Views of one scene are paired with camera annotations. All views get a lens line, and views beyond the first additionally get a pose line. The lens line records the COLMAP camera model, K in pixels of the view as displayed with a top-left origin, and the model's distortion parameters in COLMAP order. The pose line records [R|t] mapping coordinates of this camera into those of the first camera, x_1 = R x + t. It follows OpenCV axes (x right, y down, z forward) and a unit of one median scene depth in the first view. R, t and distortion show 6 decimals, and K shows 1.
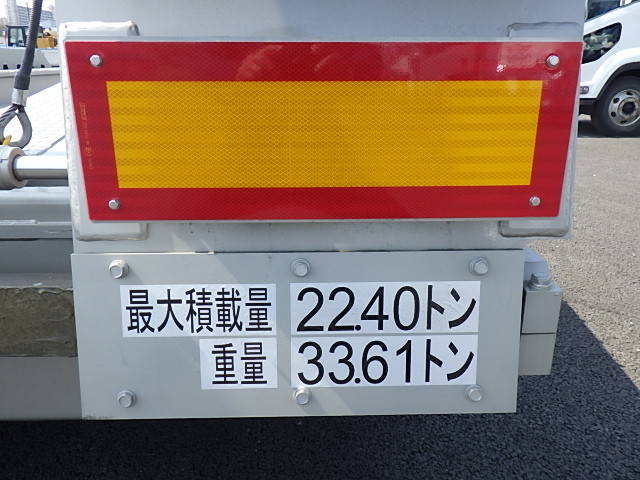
lens RADIAL K [[528.0, 0, 320.0], [0, 528.0, 240.0], [0, 0, 1]] dist [0.009473, 0.010479]
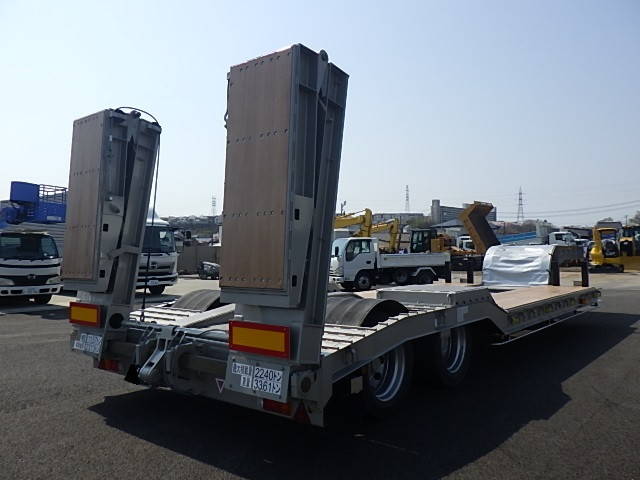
lens RADIAL K [[528.0, 0, 320.0], [0, 528.0, 240.0], [0, 0, 1]] dist [0.009473, 0.010479]
pose [[0.757831, -0.020241, -0.652137, 3.760473], [-0.198359, 0.945059, -0.259840, 0.125378], [0.621567, 0.326272, 0.712180, -2.652266]]
